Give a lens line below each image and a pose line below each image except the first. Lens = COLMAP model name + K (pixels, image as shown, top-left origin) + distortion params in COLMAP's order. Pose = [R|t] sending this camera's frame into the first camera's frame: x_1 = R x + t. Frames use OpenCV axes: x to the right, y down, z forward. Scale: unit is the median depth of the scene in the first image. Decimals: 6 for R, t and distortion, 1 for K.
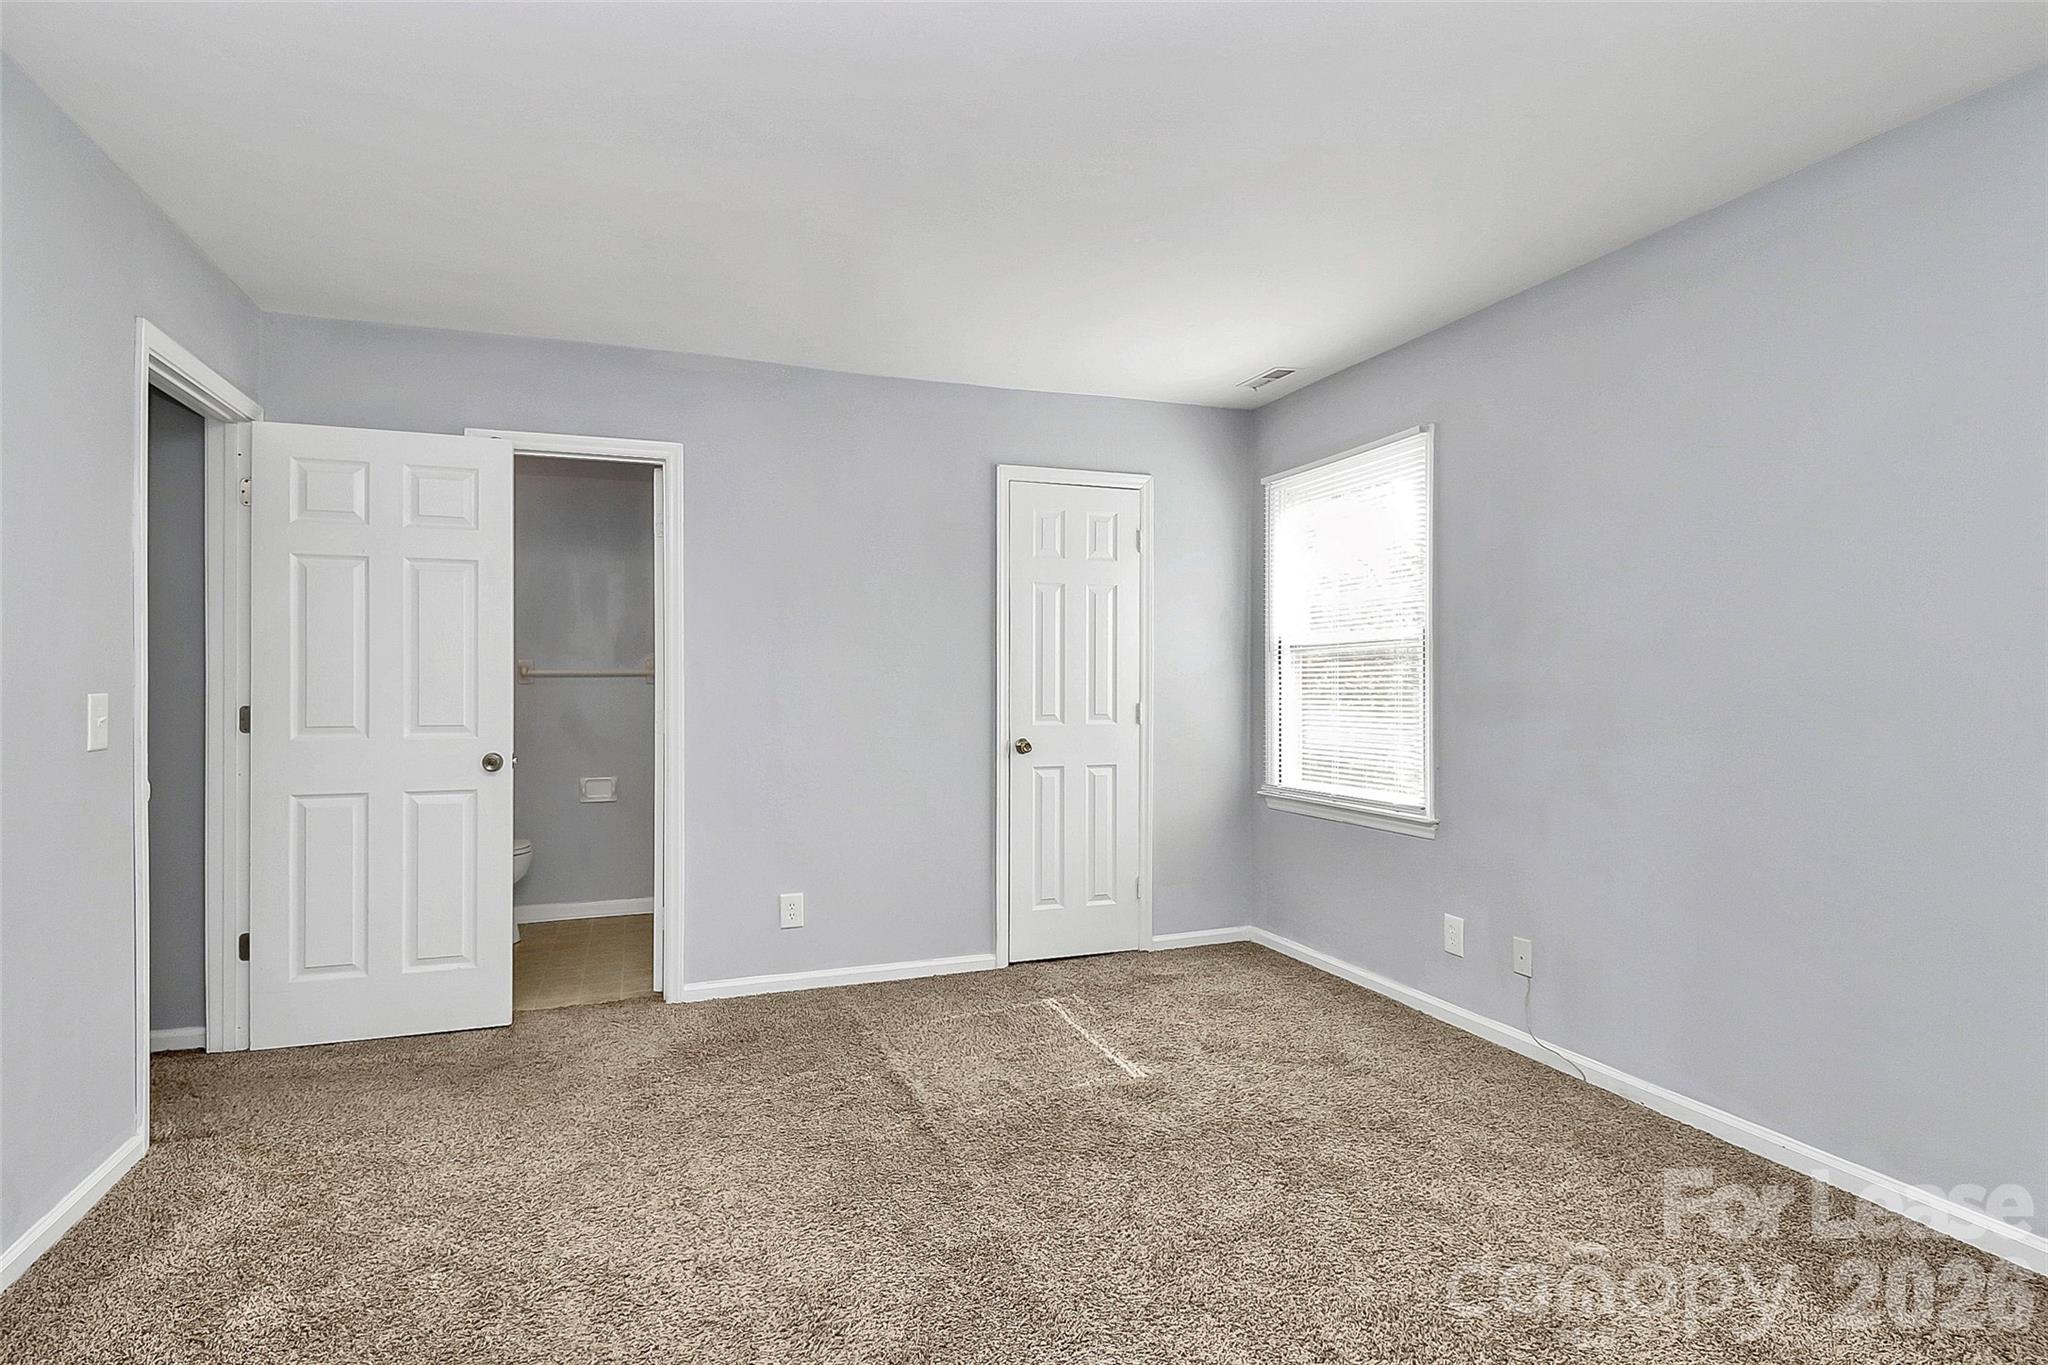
lens RADIAL K [[1032.6, 0, 1024.0], [0, 1032.6, 682.5], [0, 0, 1]] dist [0.002803, -0.000645]
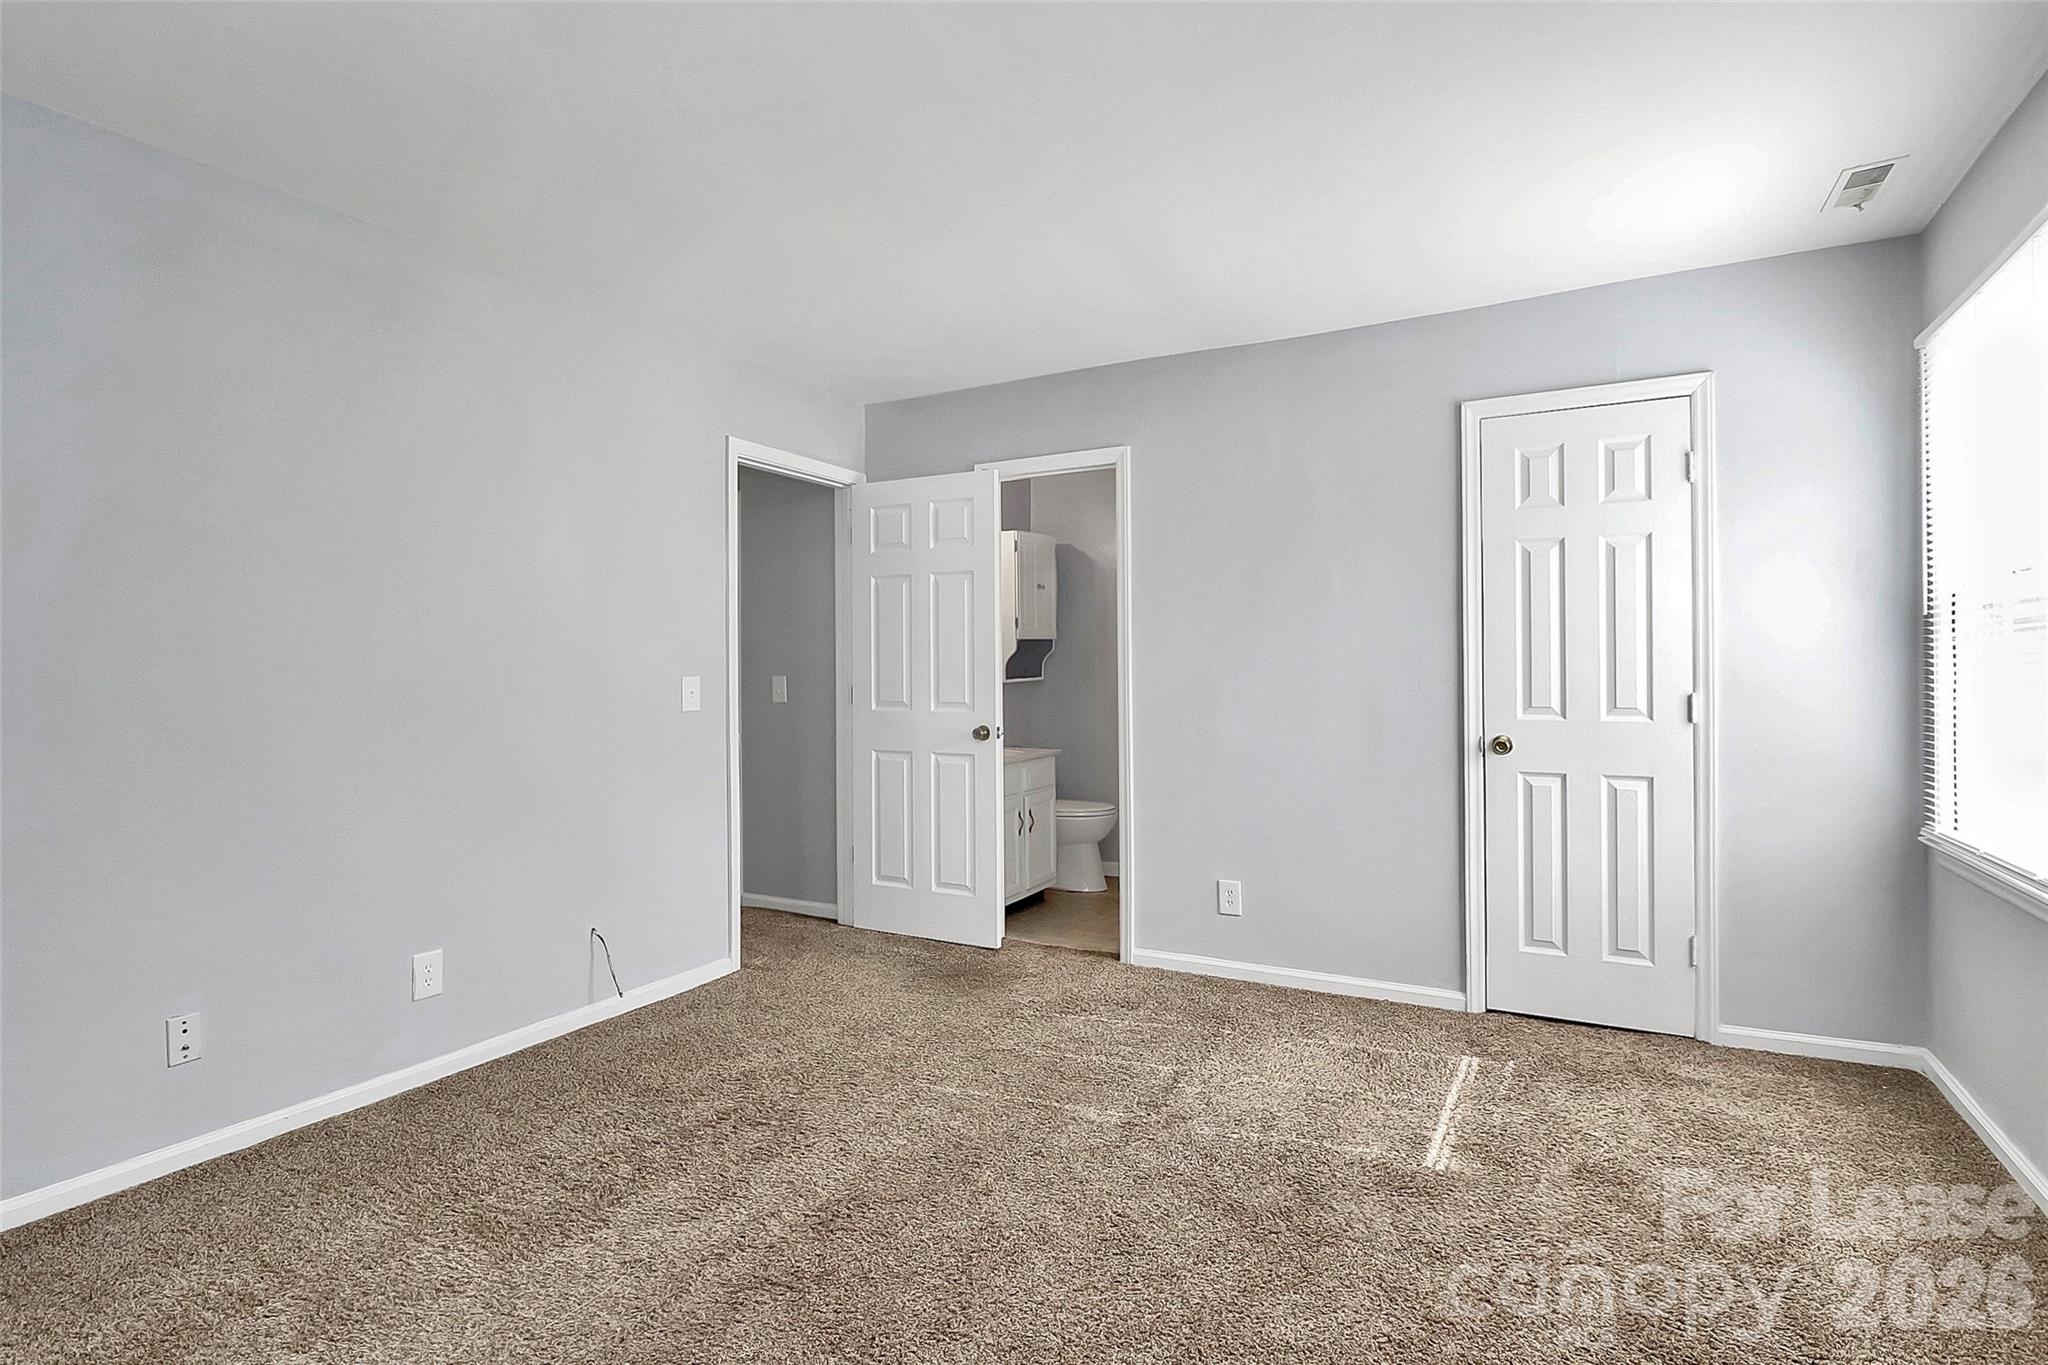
lens RADIAL K [[1046.0, 0, 1024.0], [0, 1046.0, 682.5], [0, 0, 1]] dist [-0.002925, -0.001473]
pose [[0.647643, 0.005960, -0.761920, 0.393148], [0.002892, 0.999943, 0.010280, 0.003291], [0.761938, -0.008861, 0.647589, 0.193620]]
